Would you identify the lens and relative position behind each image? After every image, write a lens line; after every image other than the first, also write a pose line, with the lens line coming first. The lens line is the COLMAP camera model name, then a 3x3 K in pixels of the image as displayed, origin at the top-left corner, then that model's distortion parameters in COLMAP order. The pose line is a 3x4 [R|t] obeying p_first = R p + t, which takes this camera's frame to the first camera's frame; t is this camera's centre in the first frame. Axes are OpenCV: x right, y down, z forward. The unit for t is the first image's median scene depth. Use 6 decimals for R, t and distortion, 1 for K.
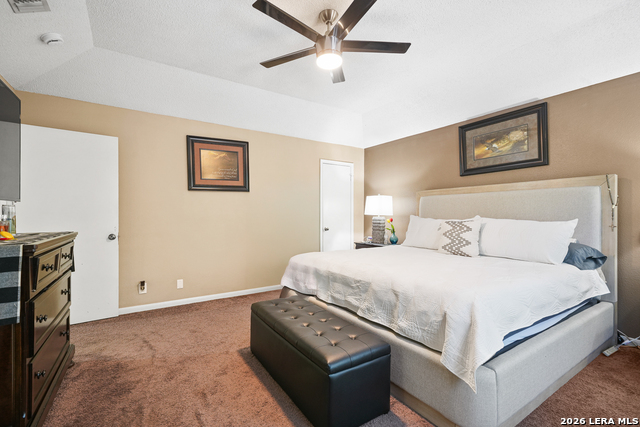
lens RADIAL K [[288.3, 0, 320.4], [0, 288.3, 215.1], [0, 0, 1]] dist [0.012695, 0.000070]
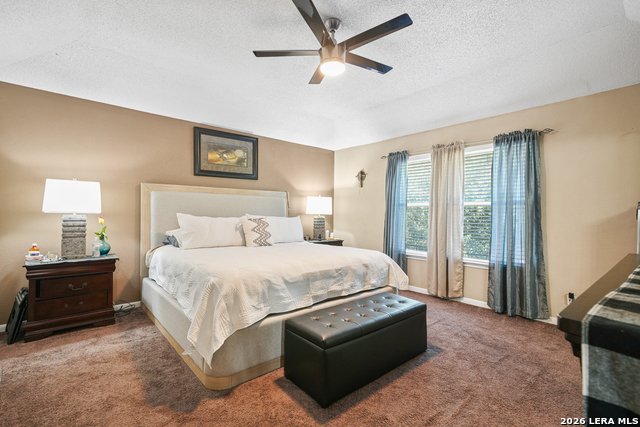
lens RADIAL K [[288.3, 0, 319.8], [0, 288.3, 211.5], [0, 0, 1]] dist [0.012695, 0.000070]
pose [[-0.117782, 0.003630, 0.993033, -0.779632], [-0.004517, 0.999981, -0.004191, -0.004790], [-0.993029, -0.004980, -0.117764, 0.905159]]
